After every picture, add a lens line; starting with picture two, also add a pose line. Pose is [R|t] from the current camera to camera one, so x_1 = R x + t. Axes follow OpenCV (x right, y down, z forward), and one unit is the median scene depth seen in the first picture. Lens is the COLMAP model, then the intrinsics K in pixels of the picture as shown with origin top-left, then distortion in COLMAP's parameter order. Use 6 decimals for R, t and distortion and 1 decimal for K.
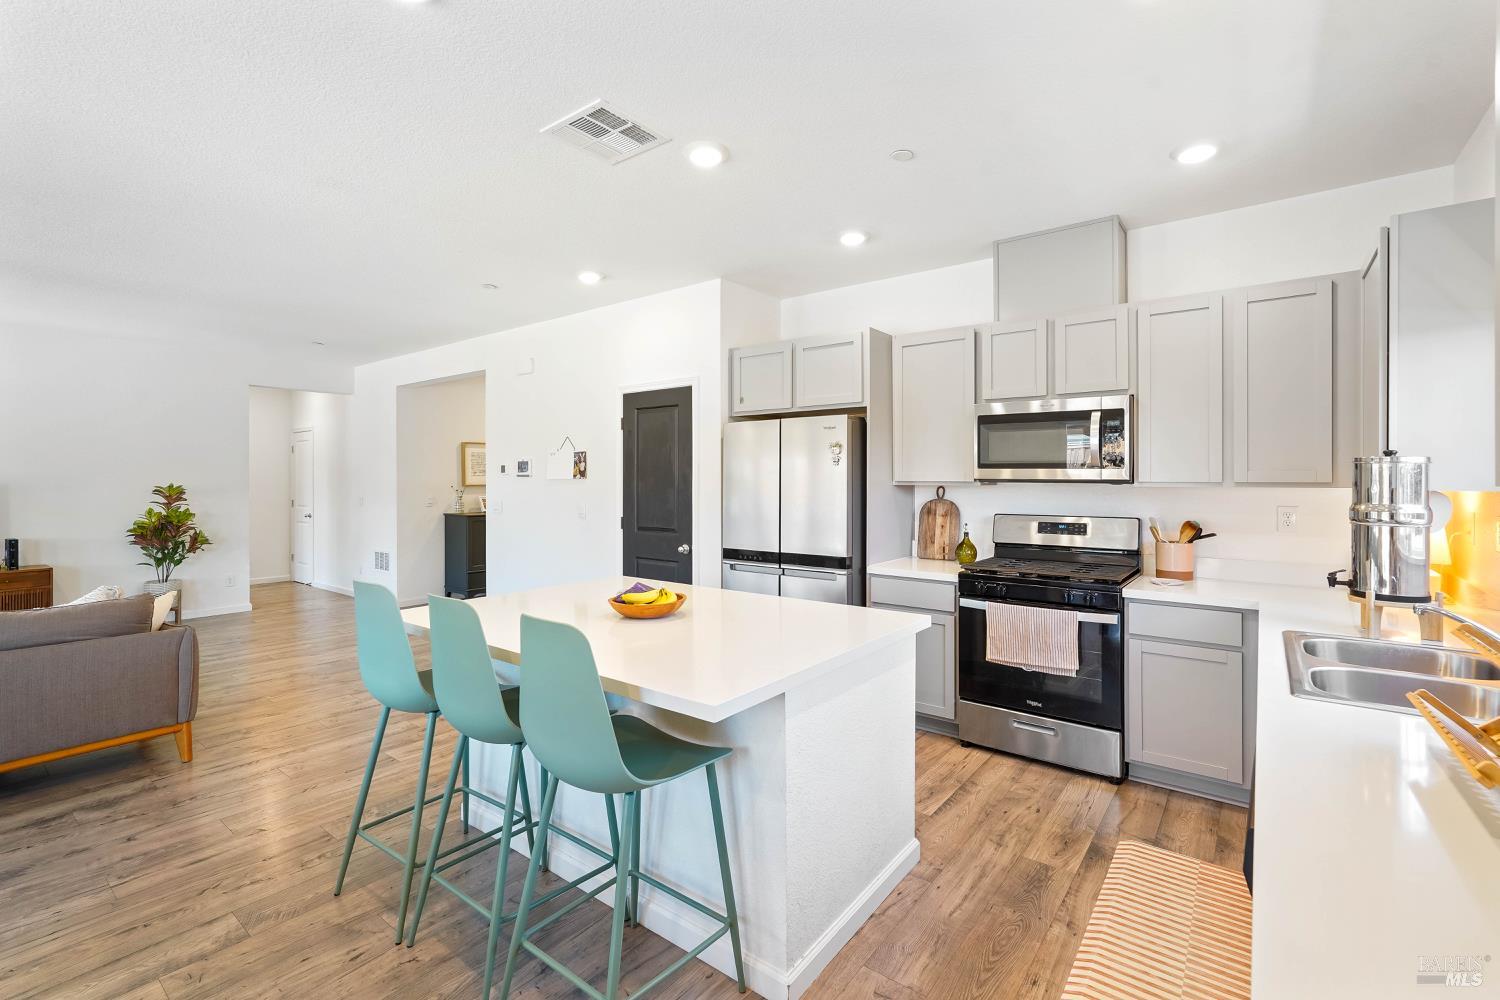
lens RADIAL K [[670.7, 0, 742.4], [0, 670.7, 476.5], [0, 0, 1]] dist [-0.014635, 0.006261]
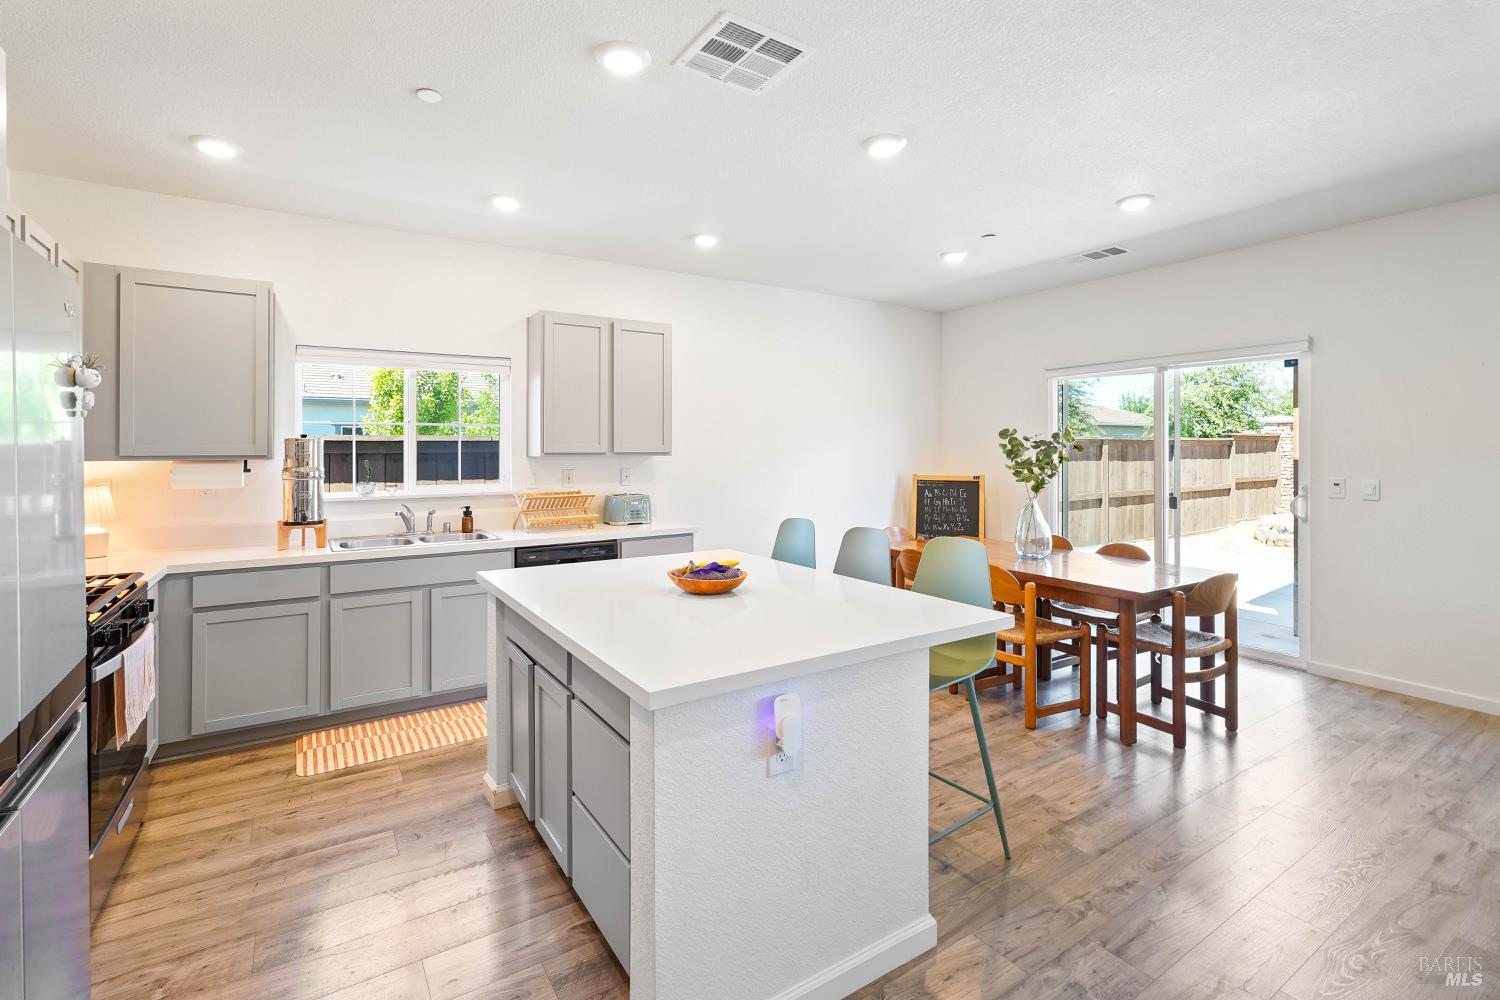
lens RADIAL K [[670.7, 0, 756.7], [0, 670.7, 451.1], [0, 0, 1]] dist [-0.014635, 0.006261]
pose [[-0.950651, 0.003239, 0.310245, -0.335845], [0.002458, 0.999993, -0.002909, 0.006082], [-0.310253, -0.002003, -0.950652, 1.245394]]
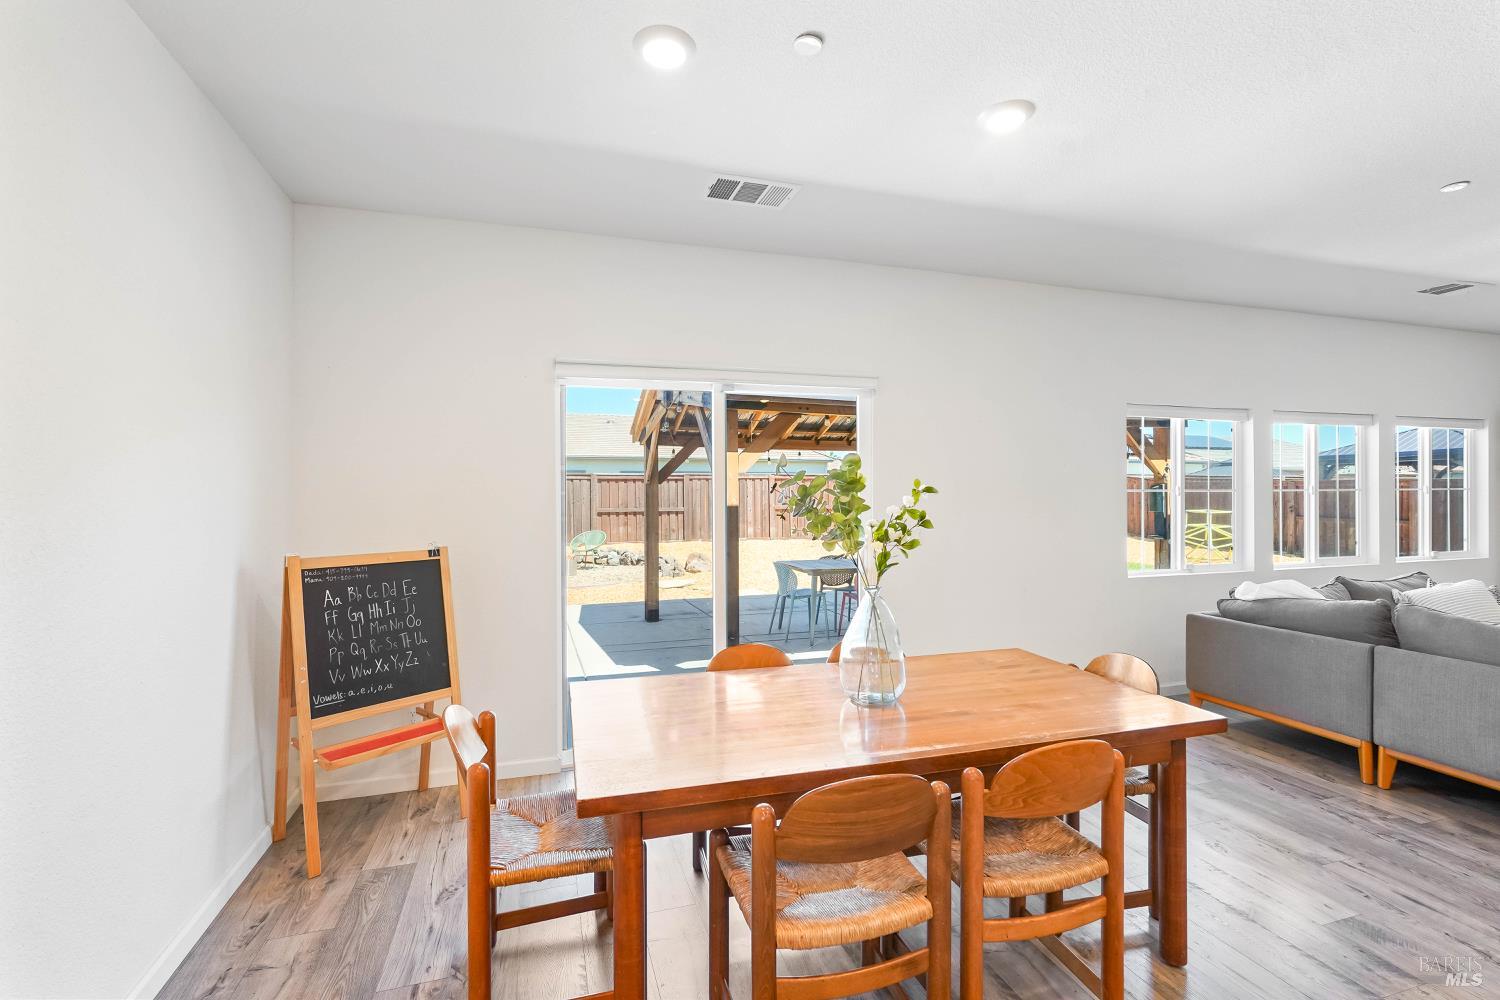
lens RADIAL K [[670.7, 0, 736.2], [0, 670.7, 498.6], [0, 0, 1]] dist [-0.014635, 0.006261]
pose [[-0.573716, 0.010122, -0.818992, 0.108858], [0.010214, 0.999934, 0.005203, 0.000995], [0.818991, -0.005380, -0.573782, 0.310764]]
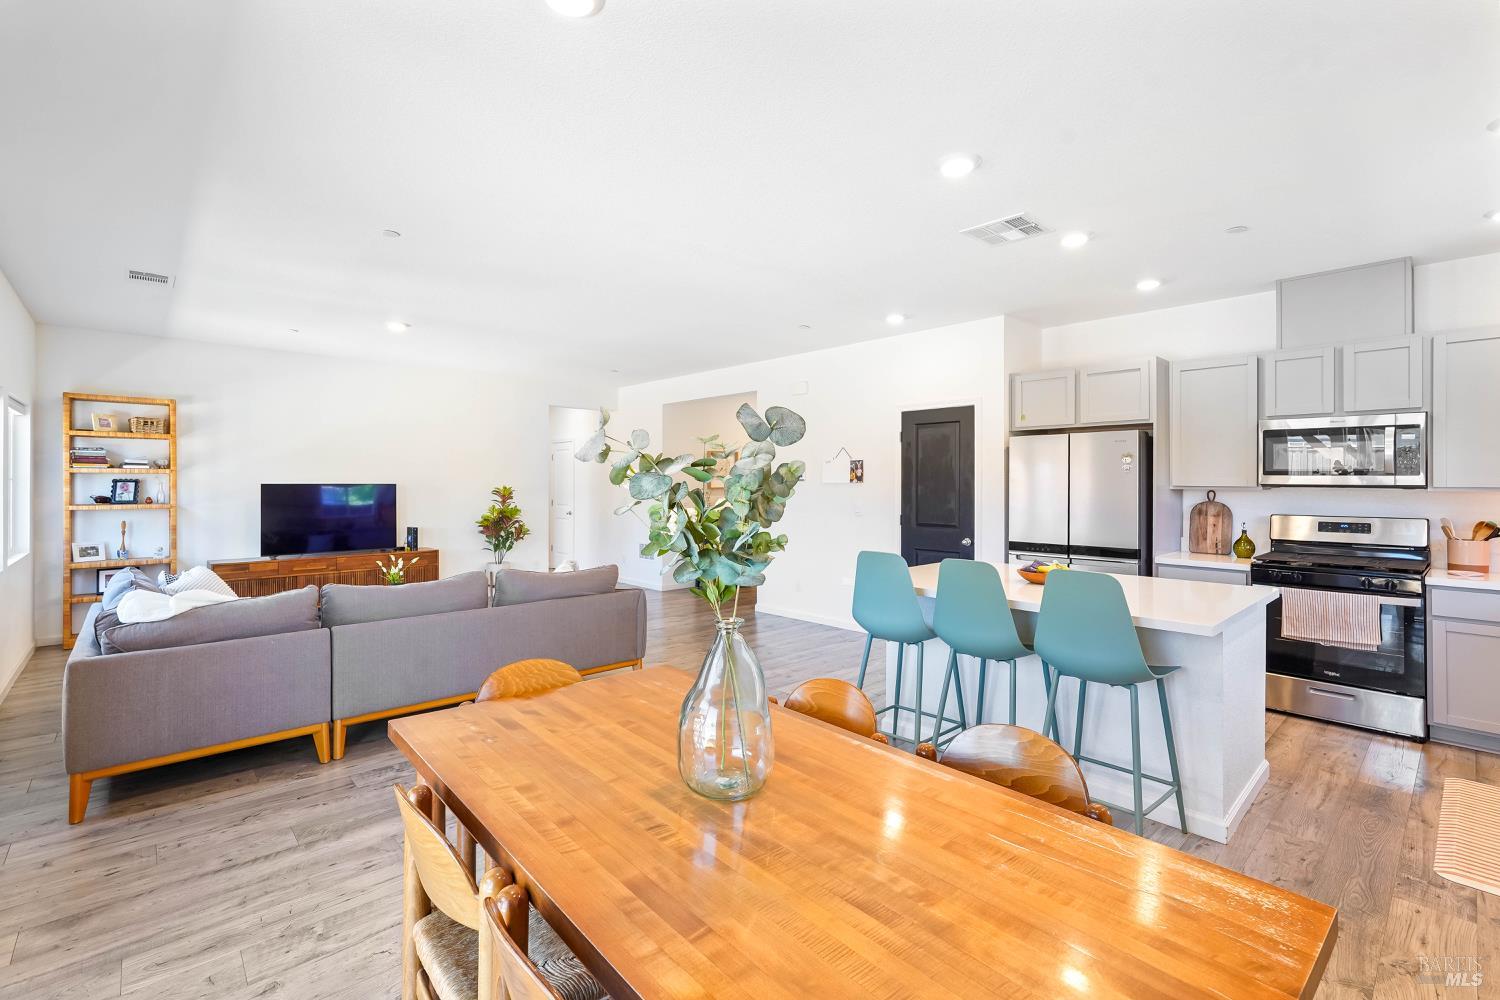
lens RADIAL K [[670.7, 0, 737.2], [0, 670.7, 478.4], [0, 0, 1]] dist [-0.014635, 0.006261]
pose [[0.986009, 0.002252, -0.166678, -0.352660], [-0.003057, 0.999985, -0.004577, 0.001884], [0.166665, 0.005022, 0.986001, -0.295449]]
